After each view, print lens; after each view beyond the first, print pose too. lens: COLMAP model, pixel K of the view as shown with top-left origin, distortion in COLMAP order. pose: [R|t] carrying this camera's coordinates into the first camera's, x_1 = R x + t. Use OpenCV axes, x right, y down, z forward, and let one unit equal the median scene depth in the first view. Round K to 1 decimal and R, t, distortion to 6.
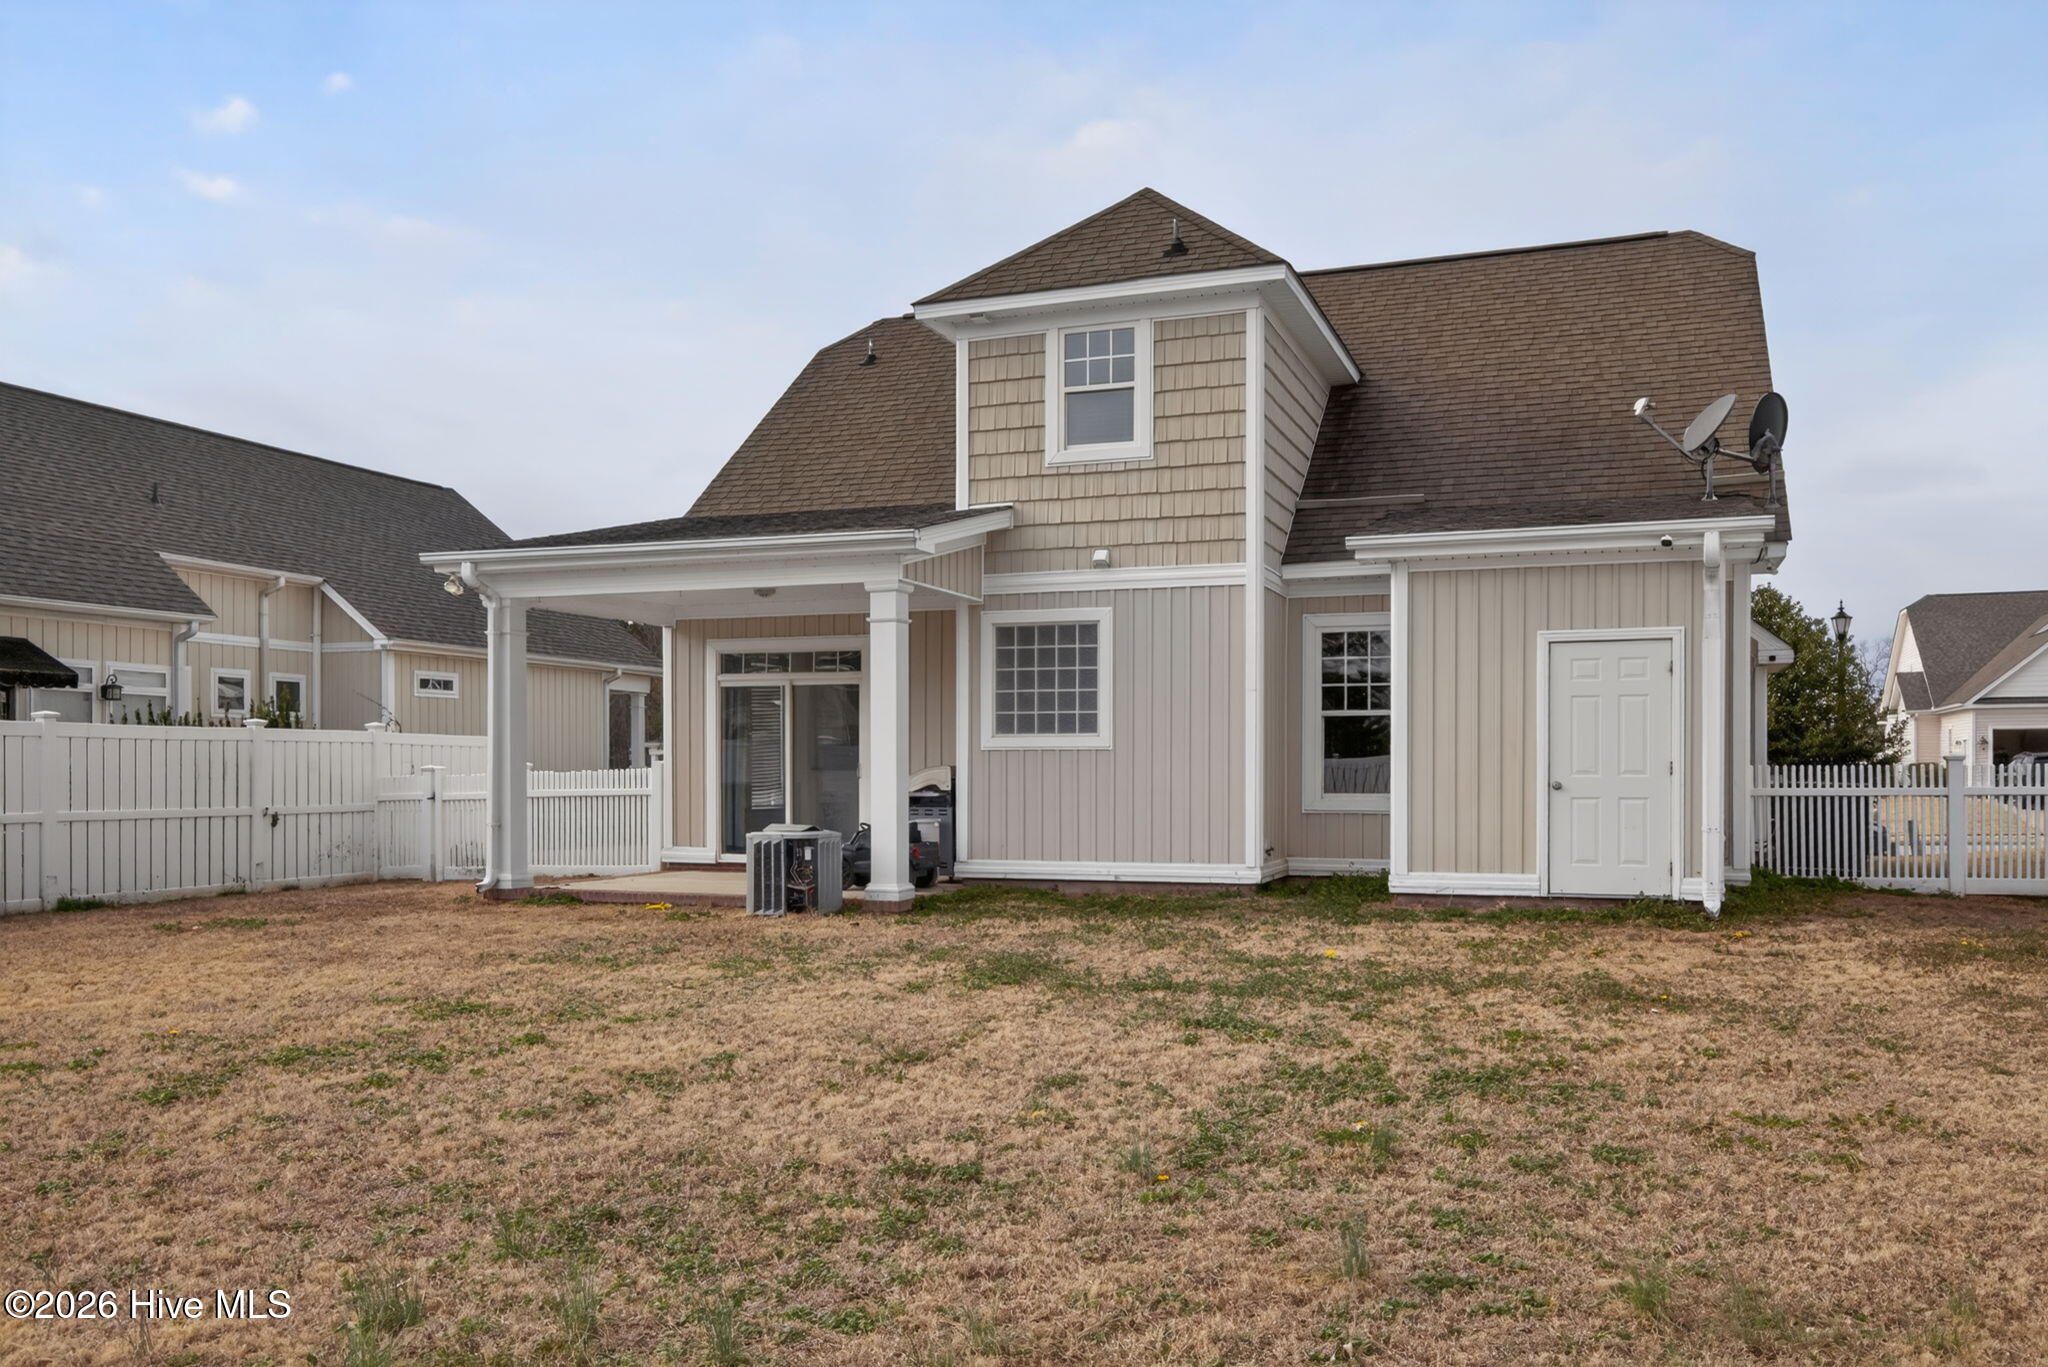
lens RADIAL K [[1577.7, 0, 1026.1], [0, 1577.7, 780.4], [0, 0, 1]] dist [0.008481, 0.001825]
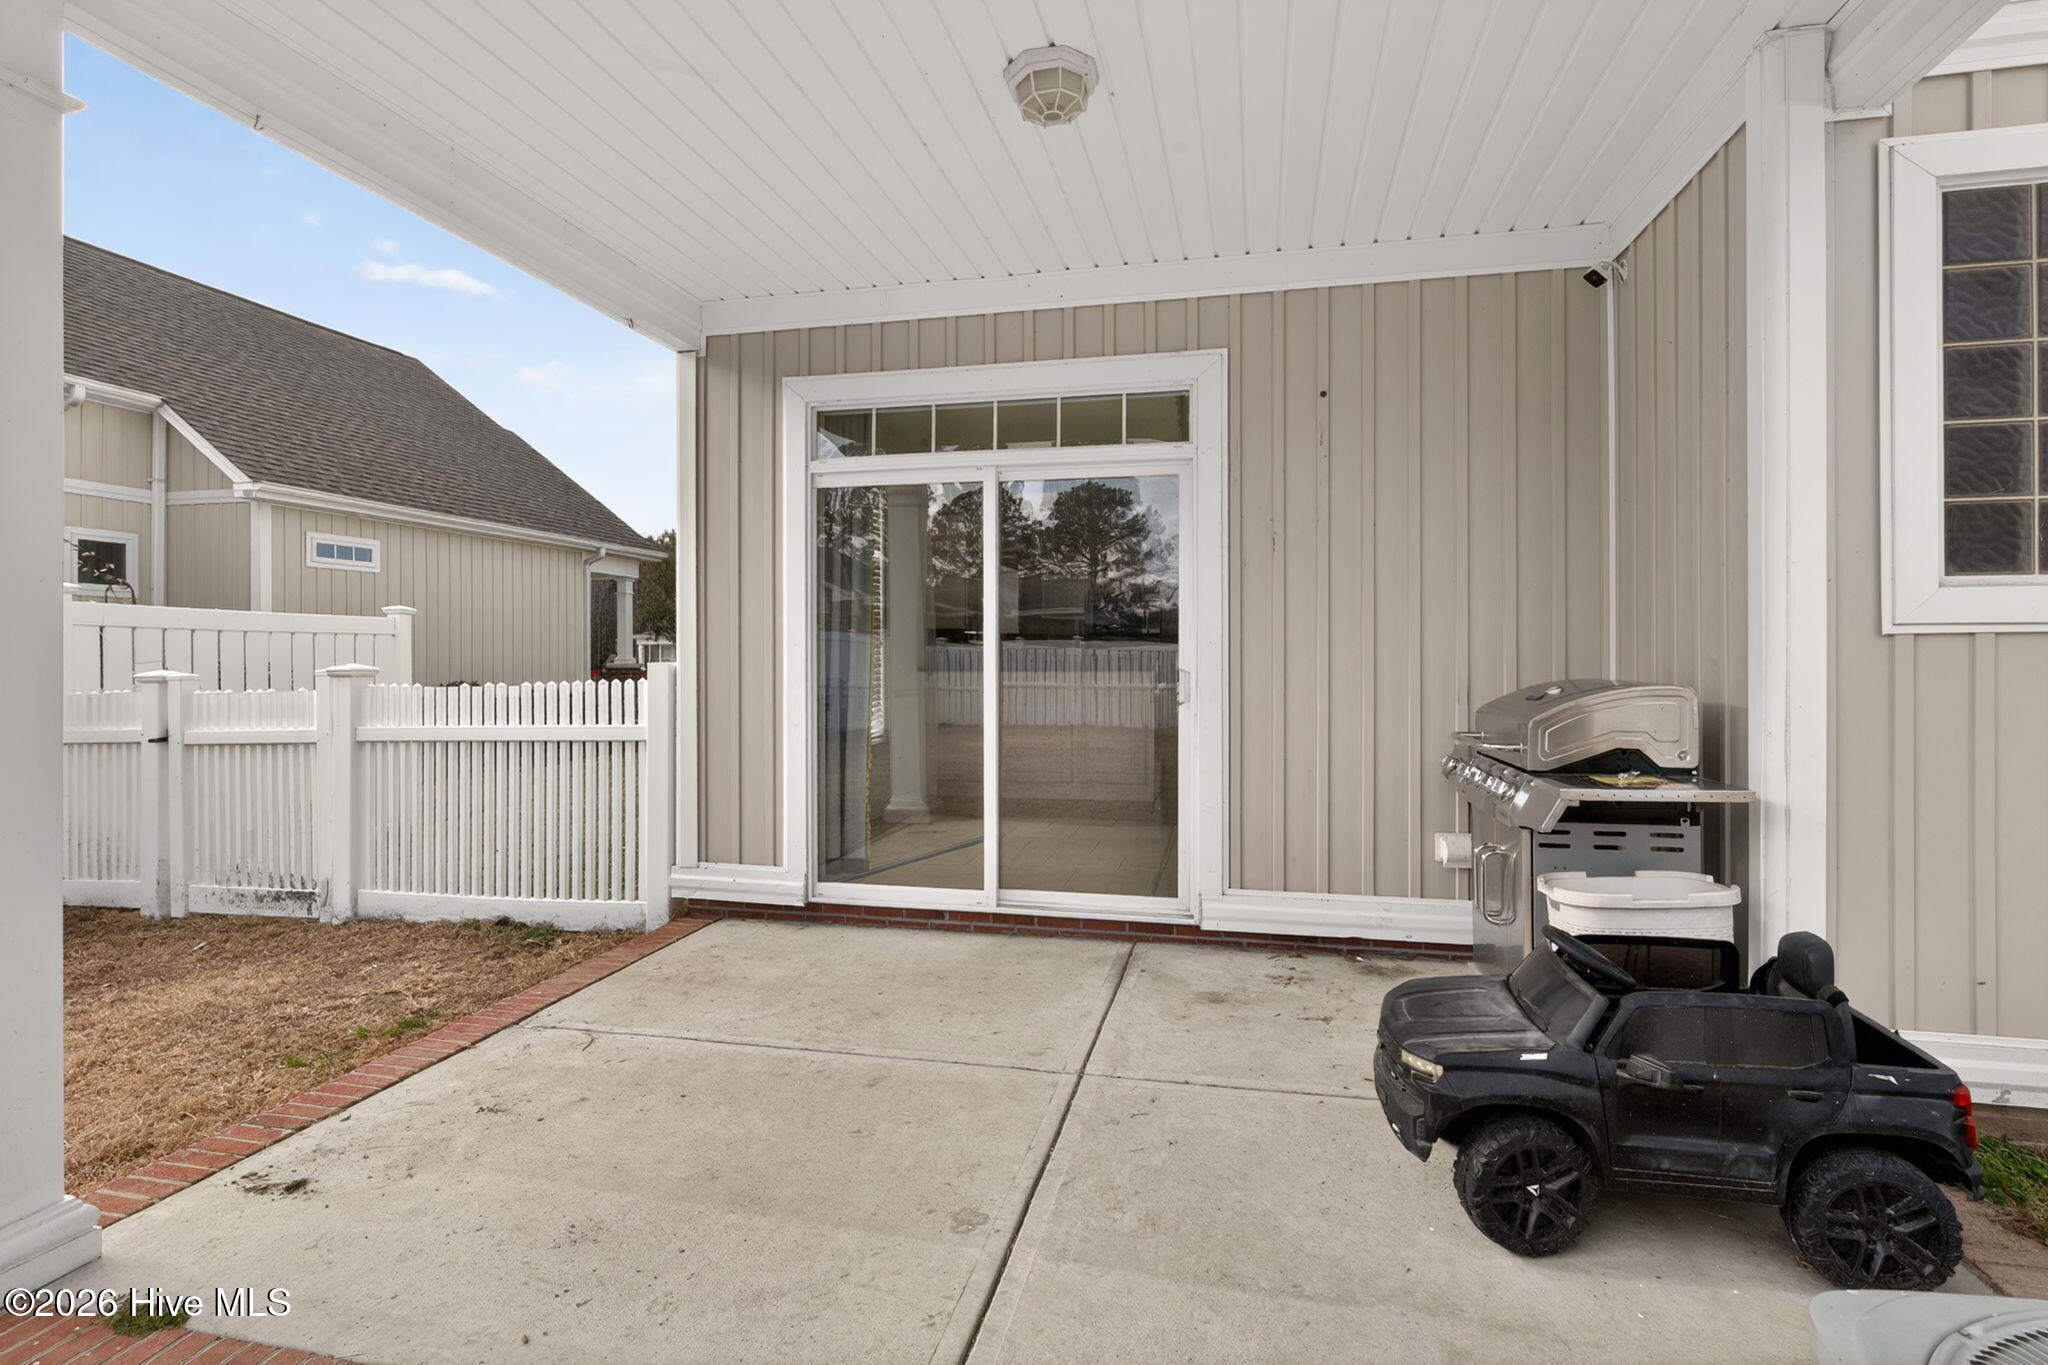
lens RADIAL K [[1001.7, 0, 1016.7], [0, 1001.7, 647.1], [0, 0, 1]] dist [0.003060, -0.000178]
pose [[0.991708, 0.000097, 0.128508, -0.175931], [0.001698, 0.999903, -0.013859, -0.012868], [-0.128497, 0.013962, 0.991612, 0.729838]]
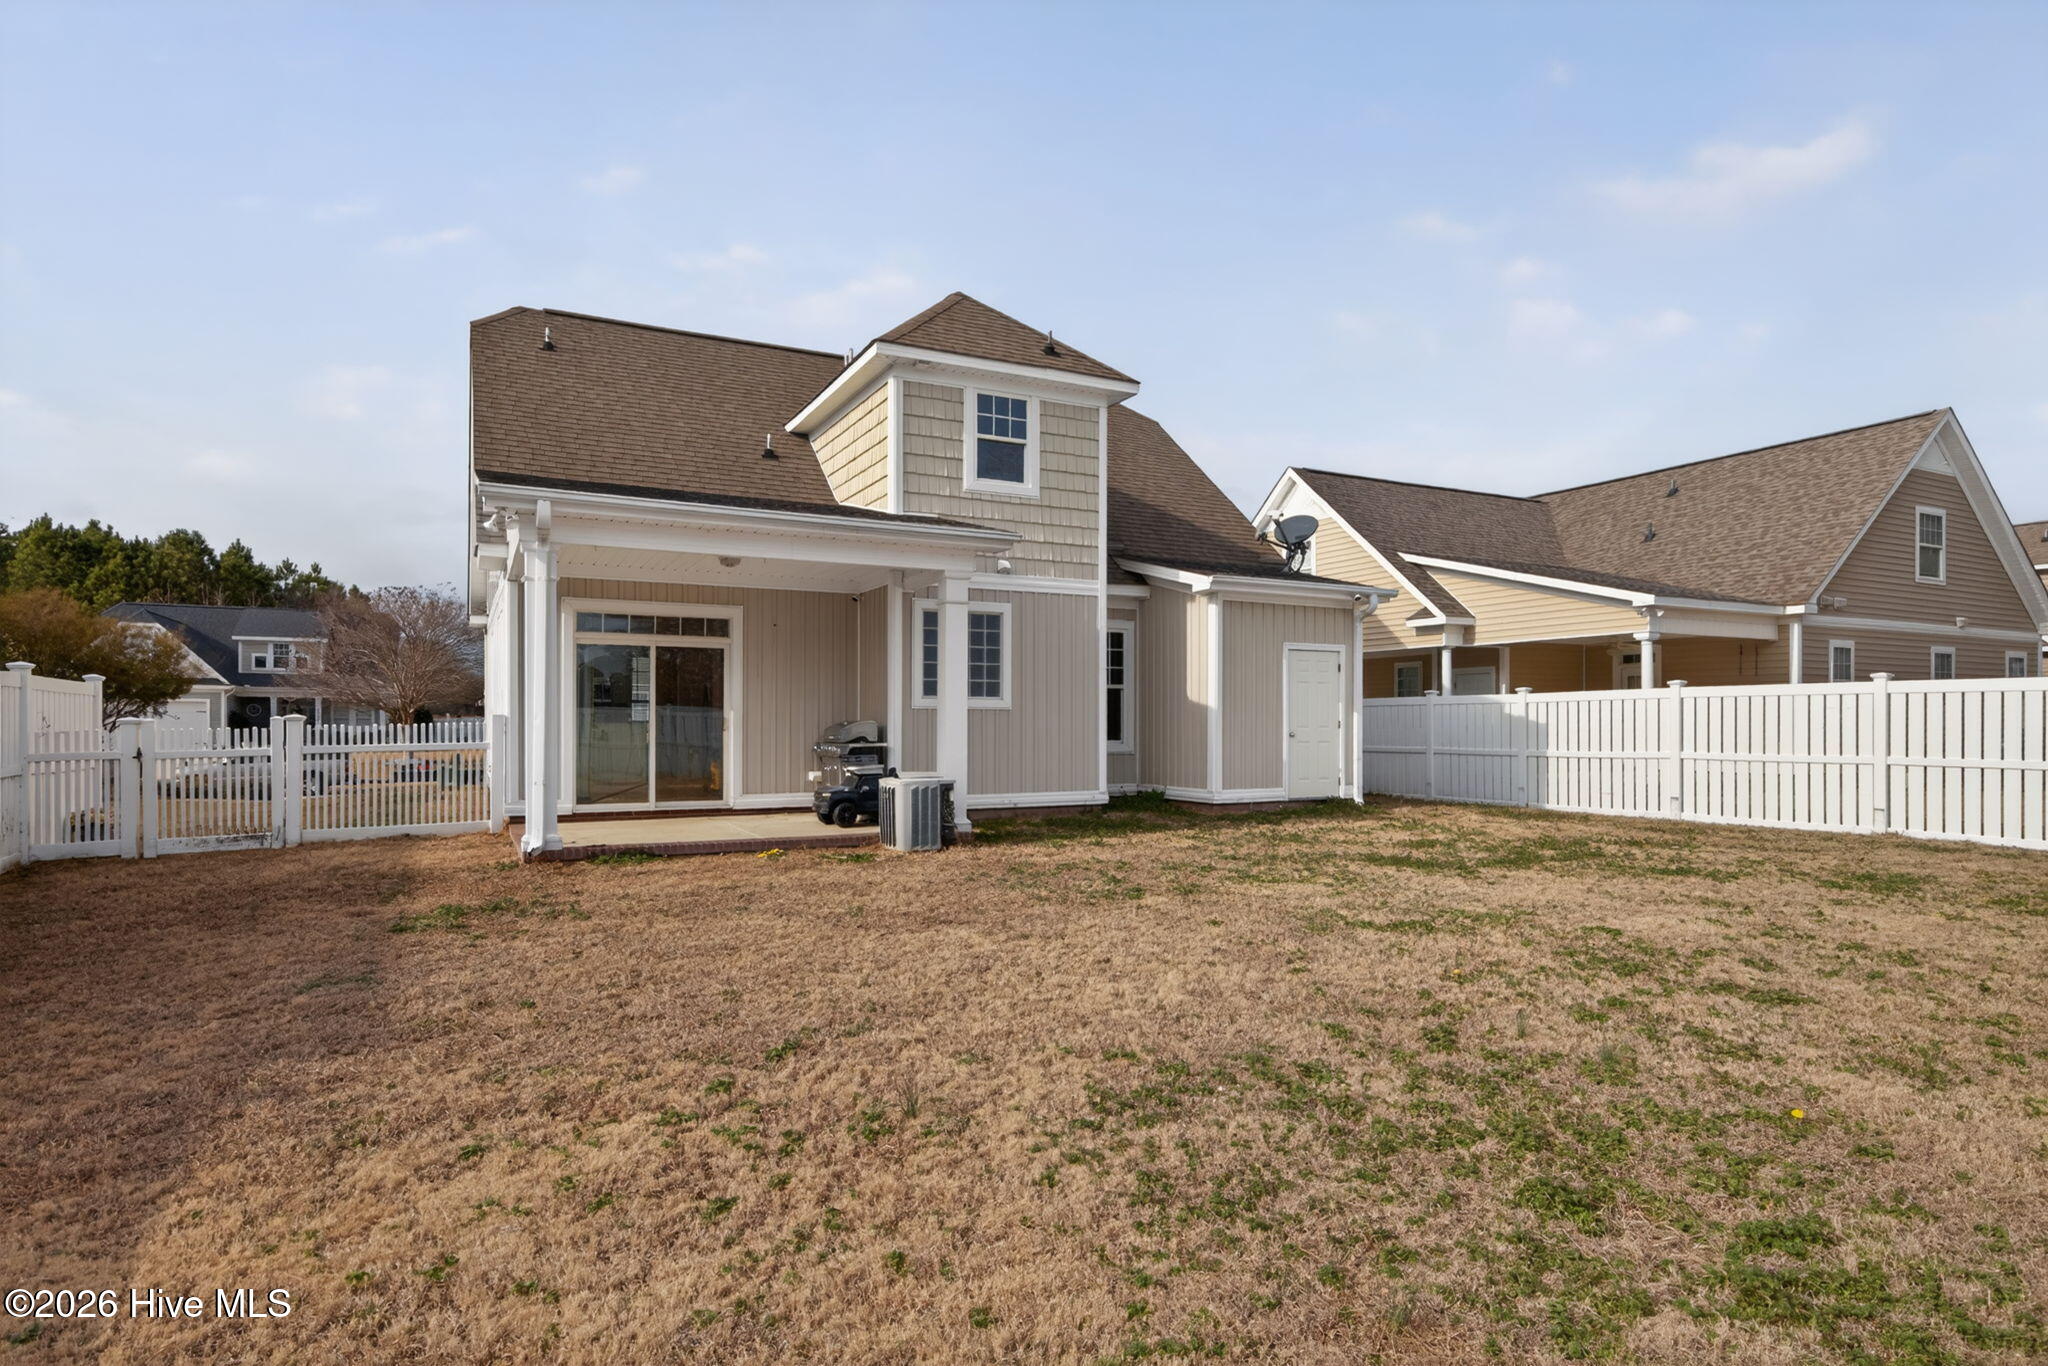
lens RADIAL K [[1105.2, 0, 1018.5], [0, 1105.2, 723.9], [0, 0, 1]] dist [0.000361, 0.027815]
pose [[0.681250, 0.002472, 0.732047, -0.528377], [0.002759, 0.999979, -0.005945, -0.001528], [-0.732046, 0.006070, 0.681229, 0.296782]]
